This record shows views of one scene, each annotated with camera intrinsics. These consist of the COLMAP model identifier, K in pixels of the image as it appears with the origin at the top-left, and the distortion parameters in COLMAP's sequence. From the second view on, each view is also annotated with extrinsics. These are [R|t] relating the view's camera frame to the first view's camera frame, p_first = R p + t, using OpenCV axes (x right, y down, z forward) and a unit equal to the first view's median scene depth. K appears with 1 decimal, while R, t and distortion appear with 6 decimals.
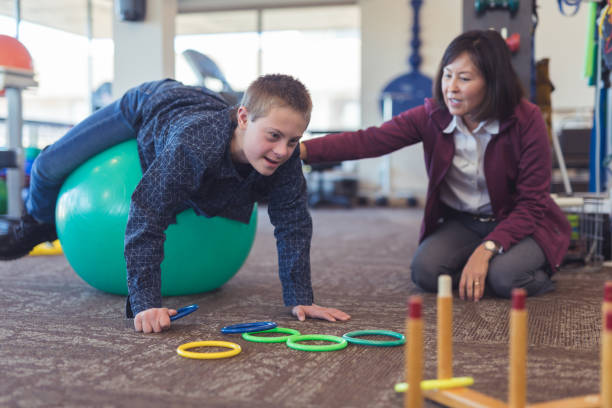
lens RADIAL K [[861.1, 0, 303.0], [0, 861.1, 206.7], [0, 0, 1]] dist [0.005373, 0.000000]
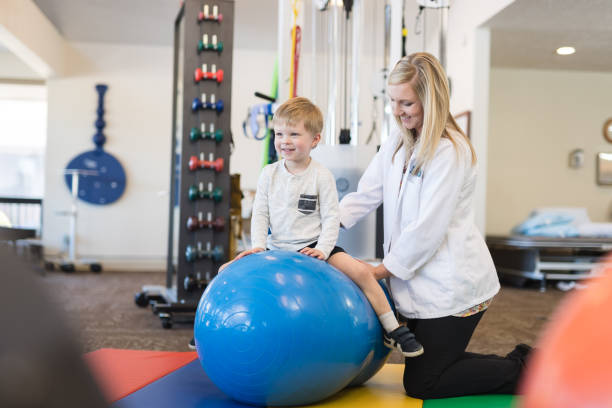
lens RADIAL K [[861.1, 0, 313.0], [0, 861.1, 204.8], [0, 0, 1]] dist [0.005373, 0.000000]
pose [[0.911264, 0.029617, 0.410757, -0.232350], [-0.005178, 0.998156, -0.060482, -0.065237], [-0.411790, 0.052988, 0.909737, -0.379350]]
